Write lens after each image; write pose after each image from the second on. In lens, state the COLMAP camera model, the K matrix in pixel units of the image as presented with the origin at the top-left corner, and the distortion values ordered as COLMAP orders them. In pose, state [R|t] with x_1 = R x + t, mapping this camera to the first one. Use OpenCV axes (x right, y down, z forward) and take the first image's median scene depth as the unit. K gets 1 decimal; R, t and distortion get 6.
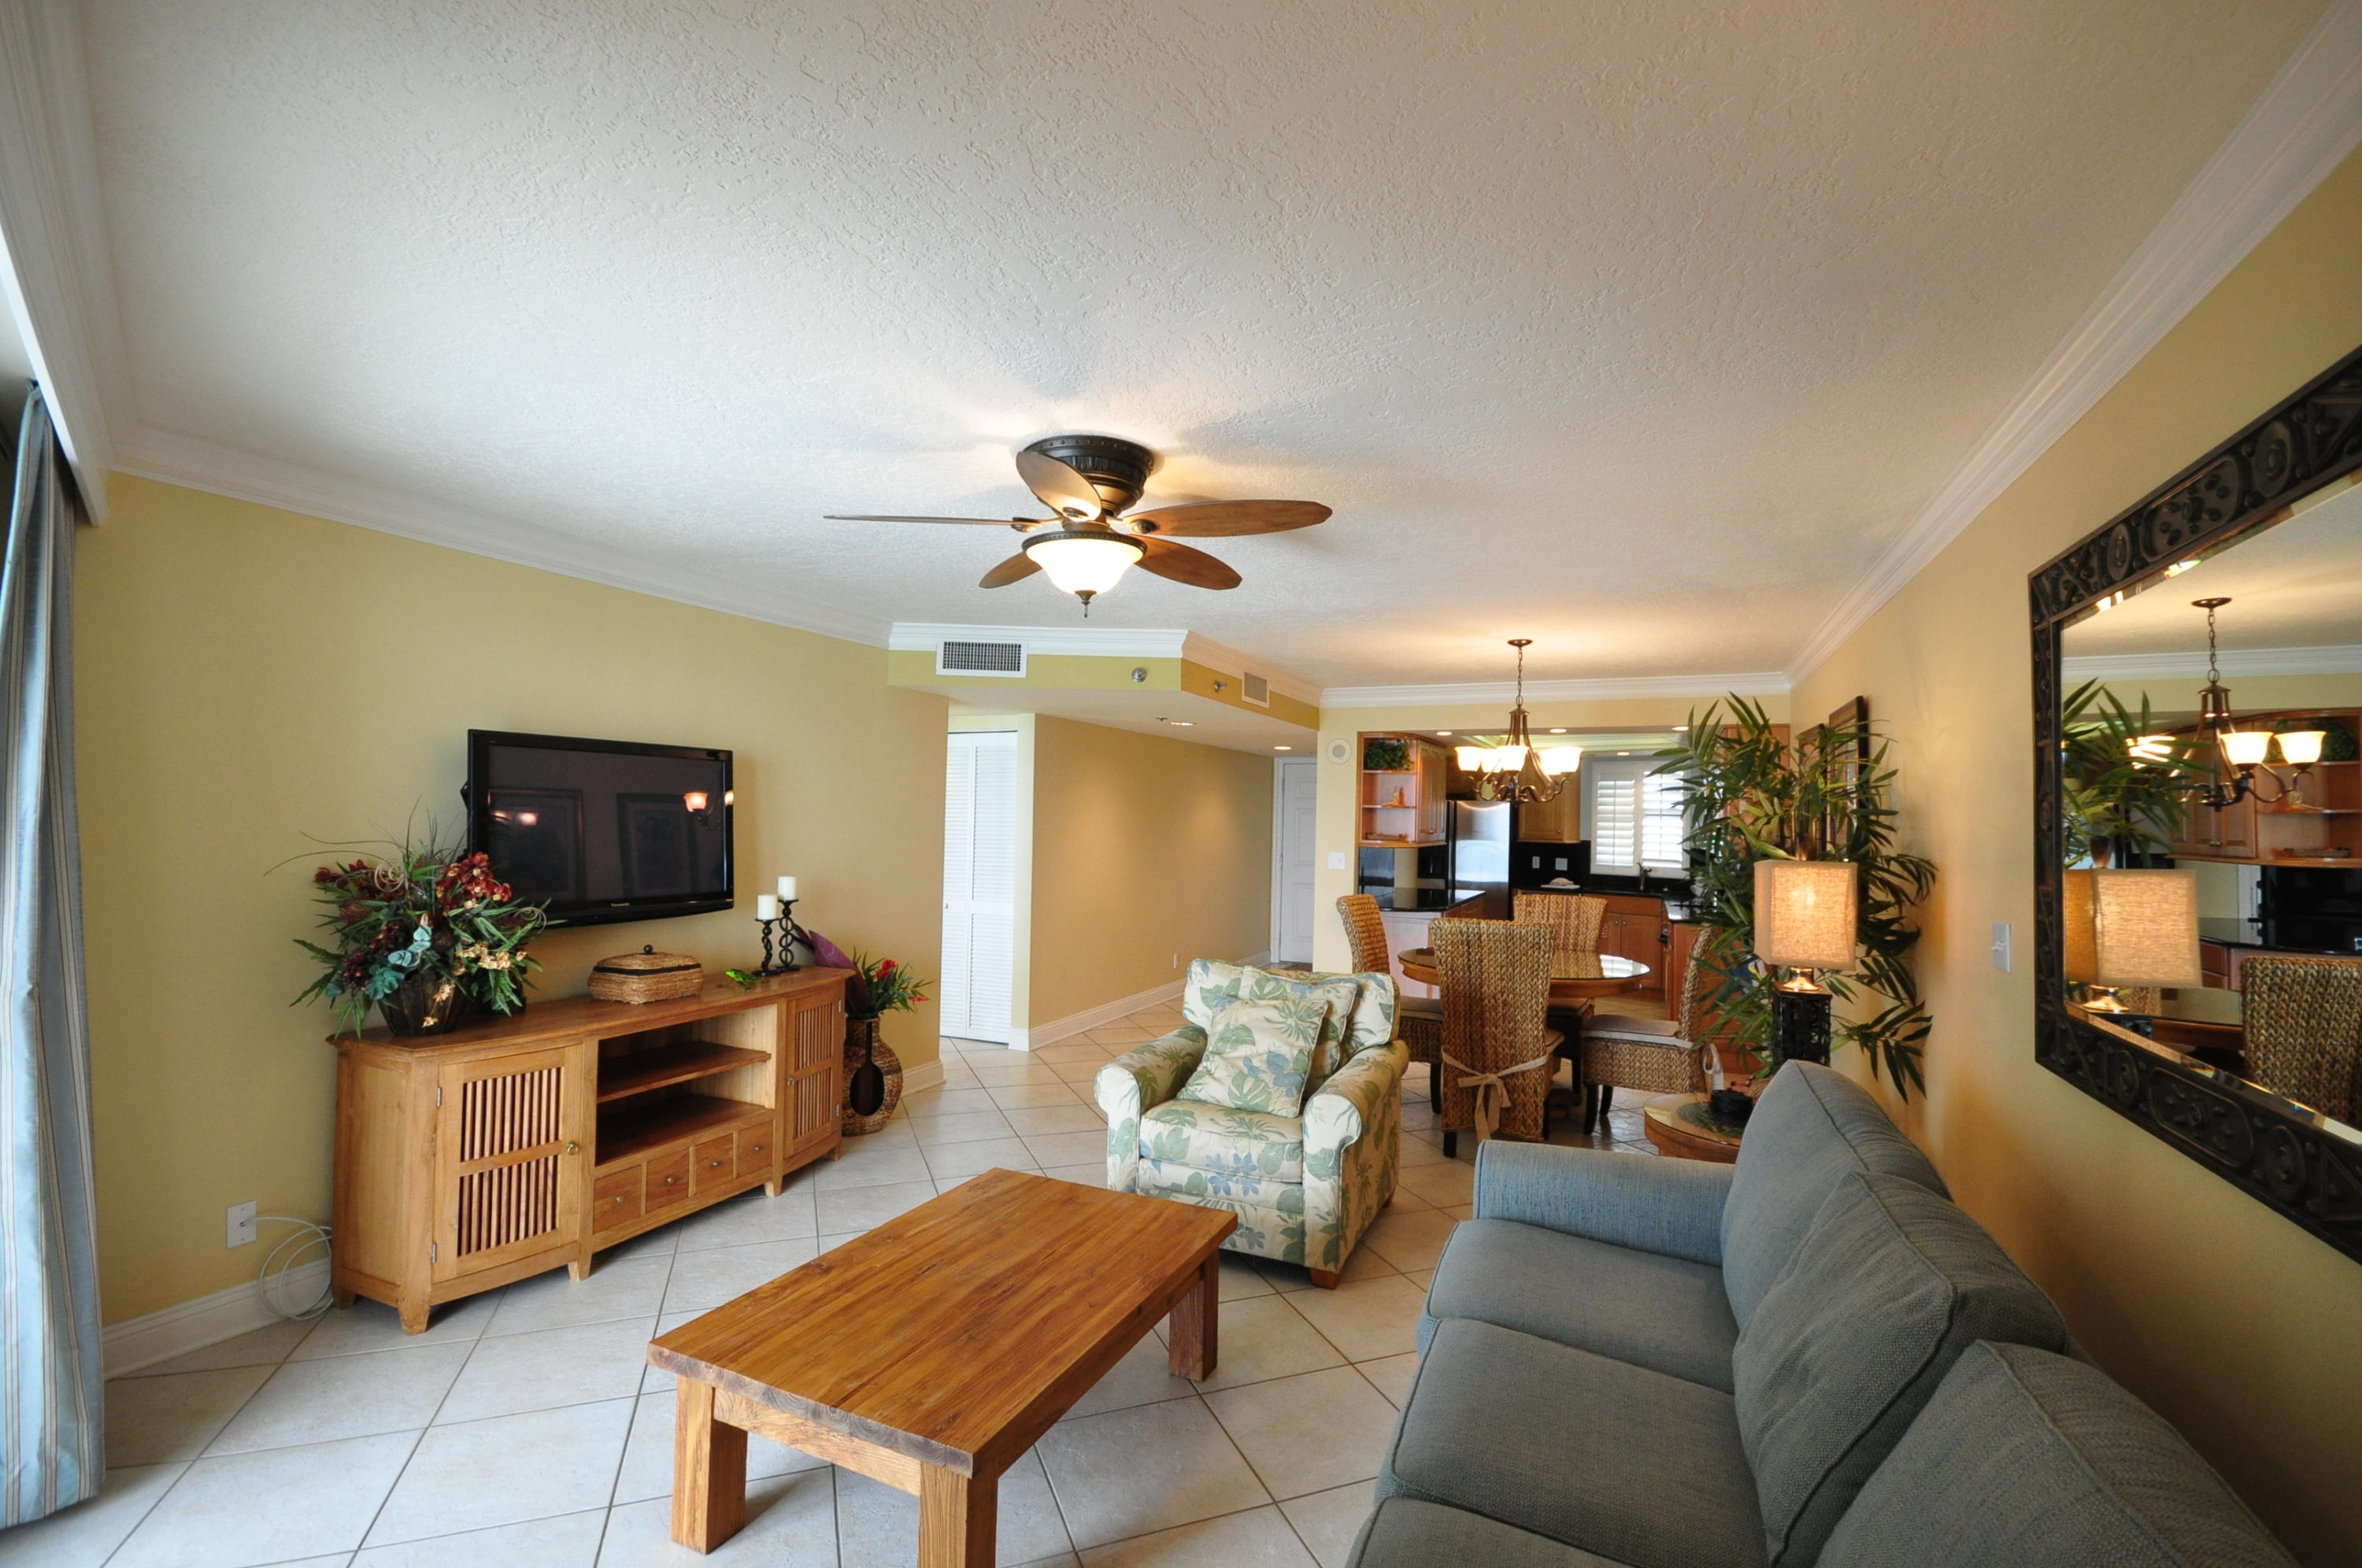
lens RADIAL K [[1063.4, 0, 1181.0], [0, 1063.4, 784.0], [0, 0, 1]] dist [-0.002626, -0.000207]
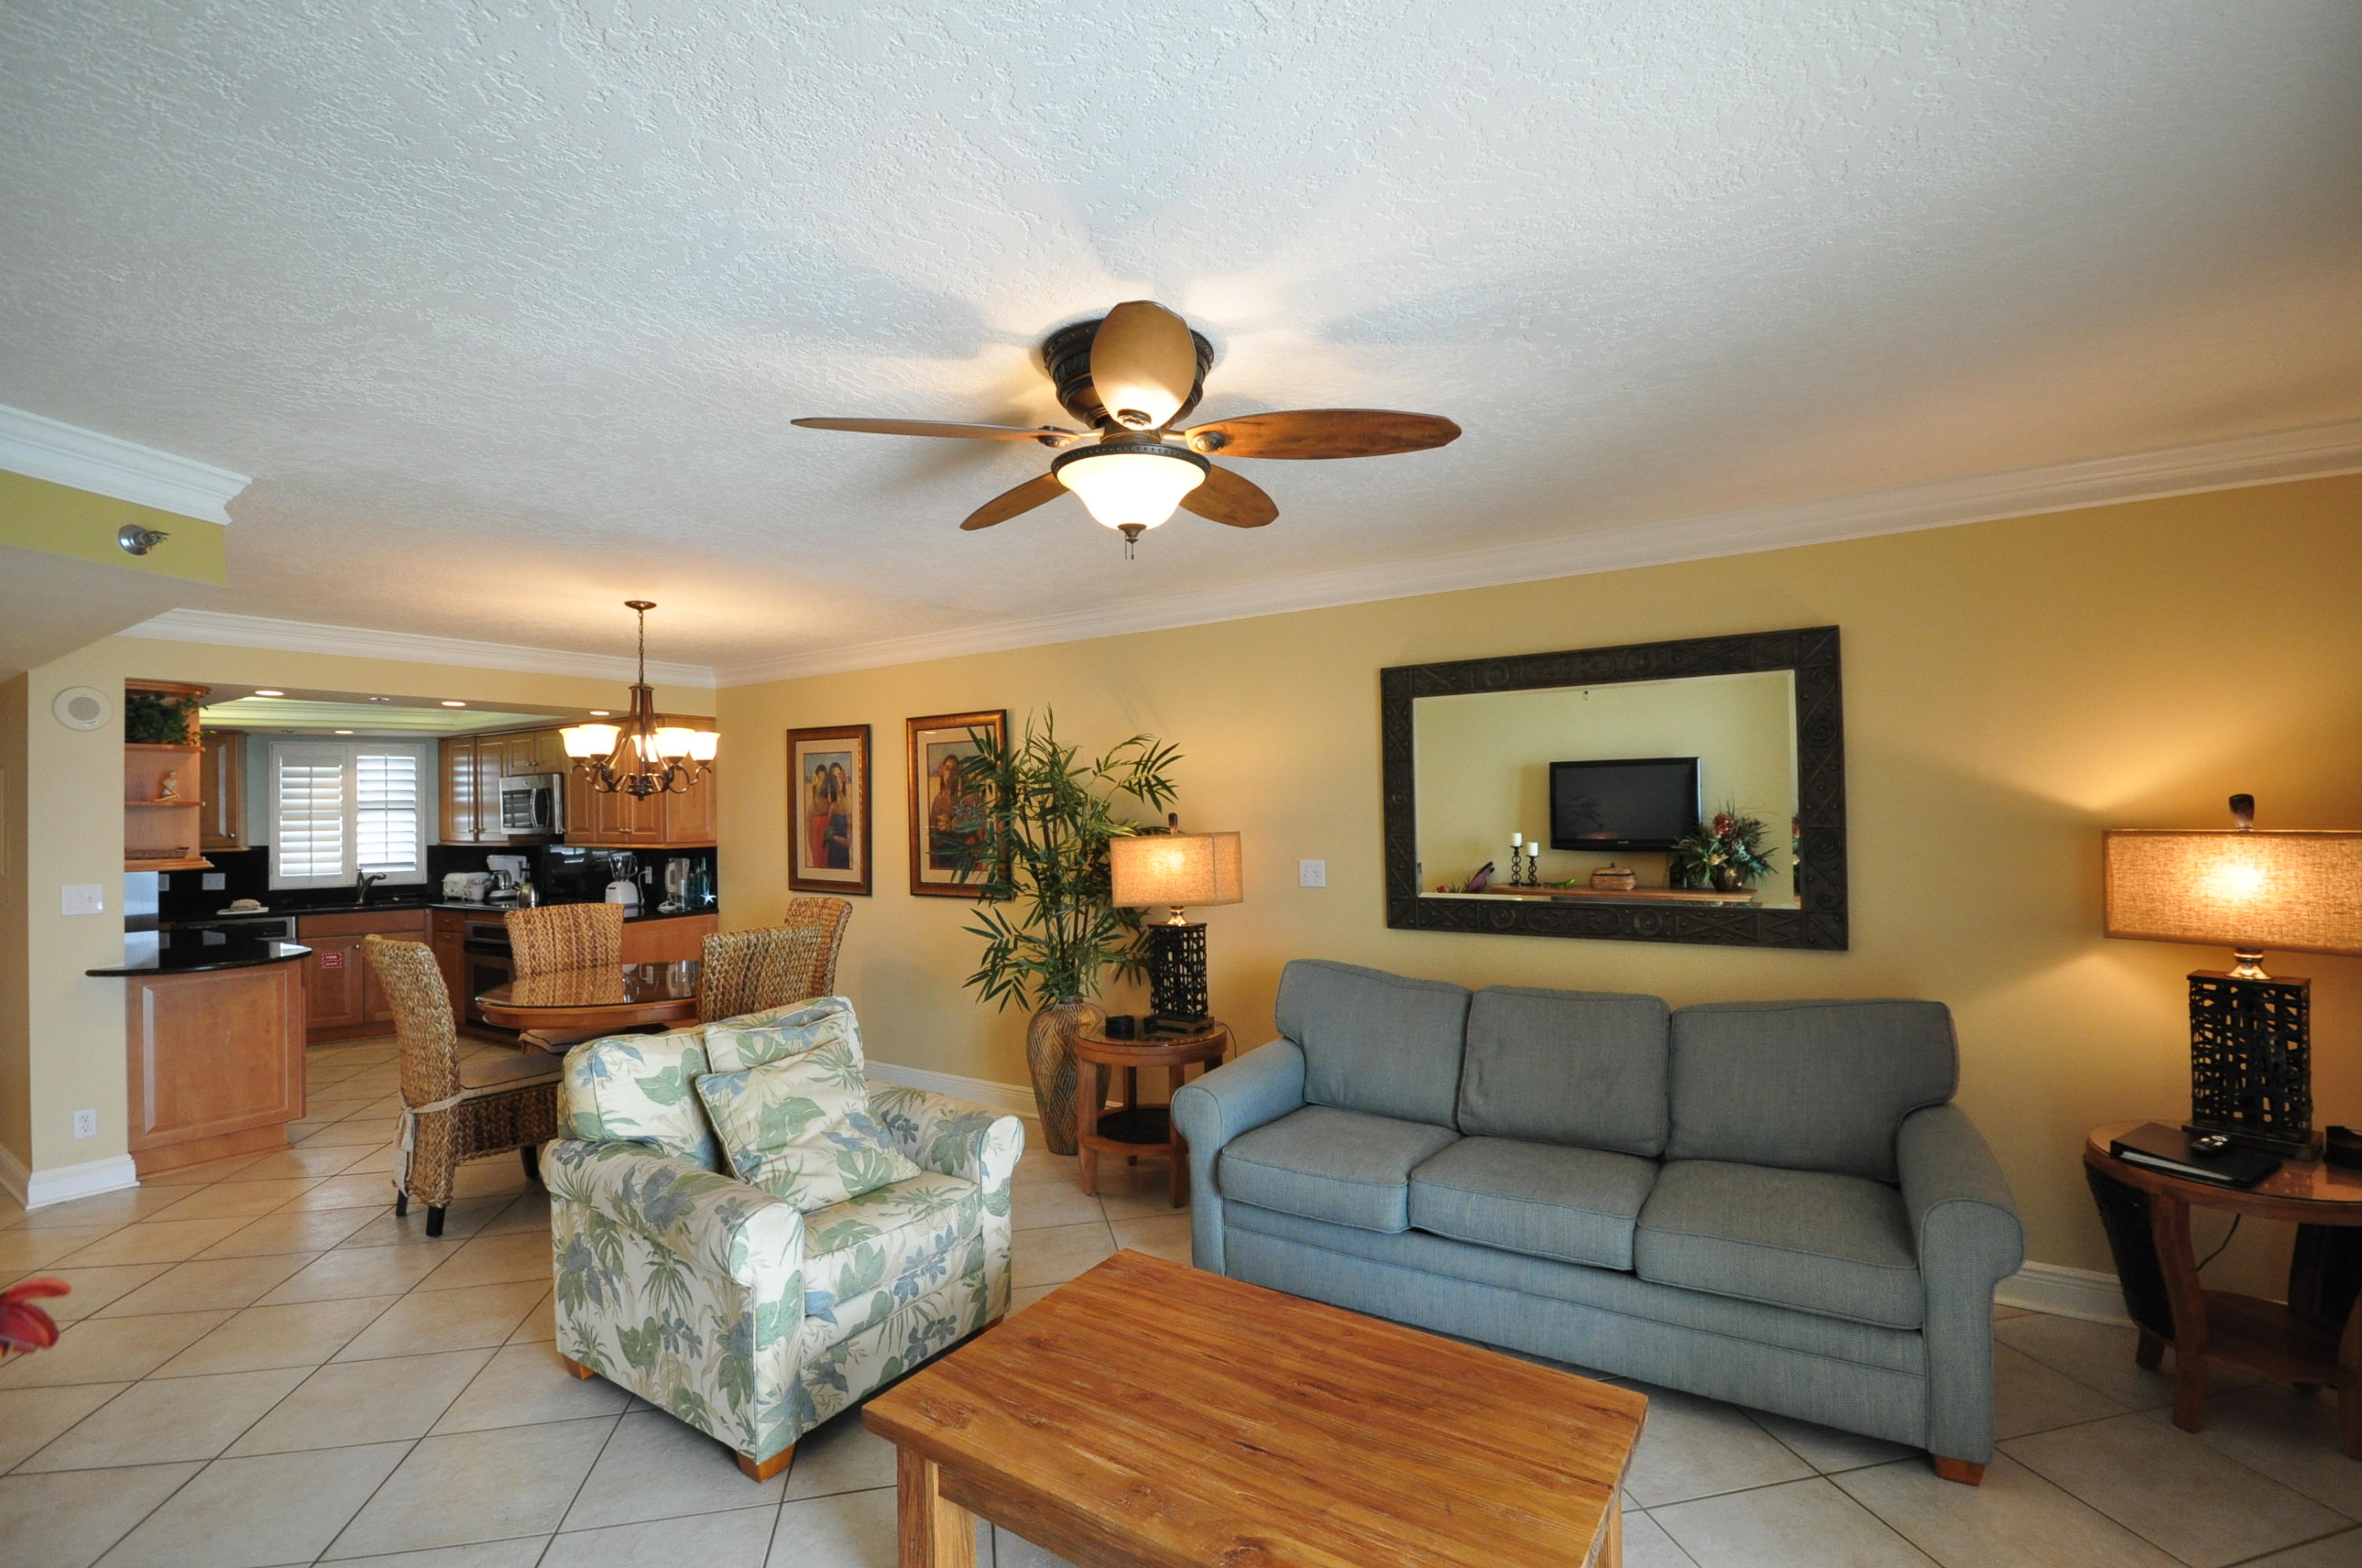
lens RADIAL K [[1063.4, 0, 1181.0], [0, 1063.4, 784.0], [0, 0, 1]] dist [-0.002626, -0.000207]
pose [[0.136755, 0.001998, 0.990603, -0.458739], [-0.011747, 0.999931, -0.000395, 0.004622], [-0.990535, -0.011583, 0.136769, 0.457074]]
